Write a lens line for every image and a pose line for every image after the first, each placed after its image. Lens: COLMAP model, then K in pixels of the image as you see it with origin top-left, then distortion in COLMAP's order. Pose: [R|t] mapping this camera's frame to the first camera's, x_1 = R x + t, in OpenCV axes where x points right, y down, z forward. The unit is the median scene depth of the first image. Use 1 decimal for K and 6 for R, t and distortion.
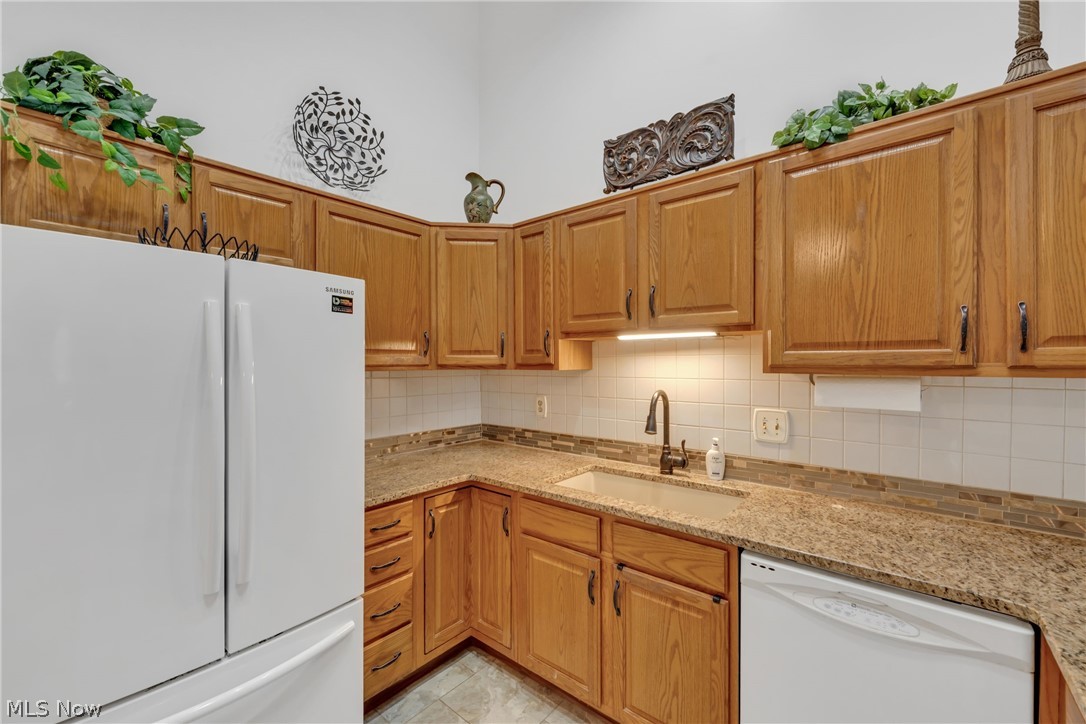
lens RADIAL K [[445.3, 0, 540.8], [0, 445.3, 360.8], [0, 0, 1]] dist [0.000480, 0.000294]
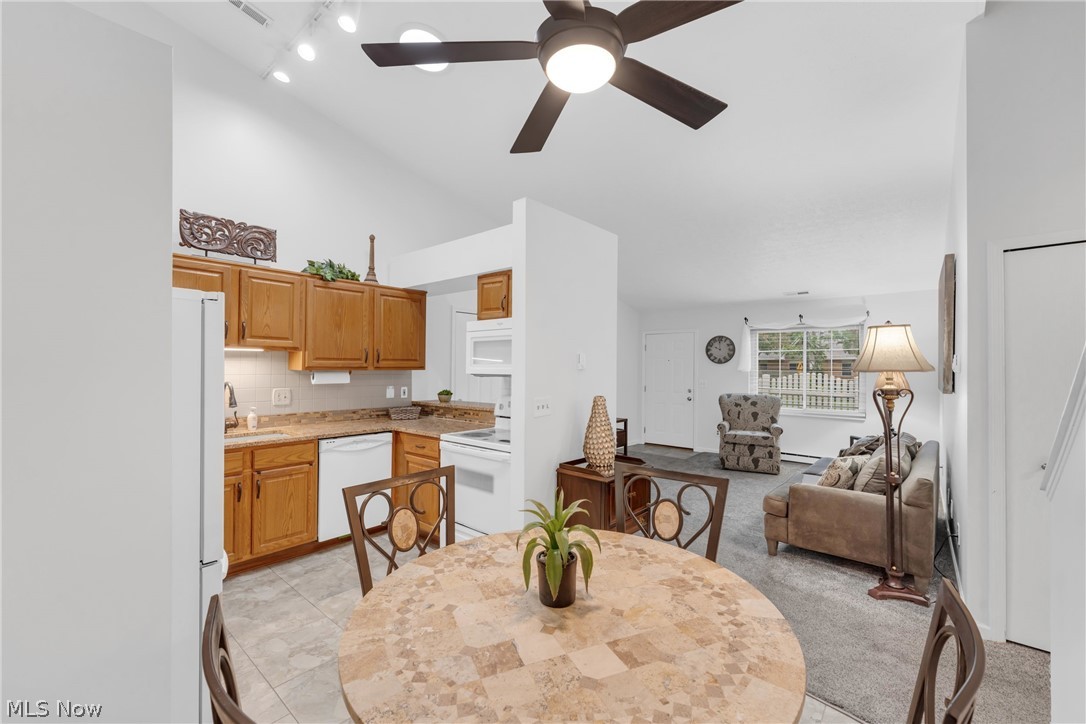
lens RADIAL K [[445.3, 0, 540.5], [0, 445.3, 364.9], [0, 0, 1]] dist [0.000480, 0.000294]
pose [[0.005790, 0.010495, 0.999928, -1.869637], [-0.005376, 0.999931, -0.010464, 0.019156], [-0.999969, -0.005315, 0.005846, -0.230872]]
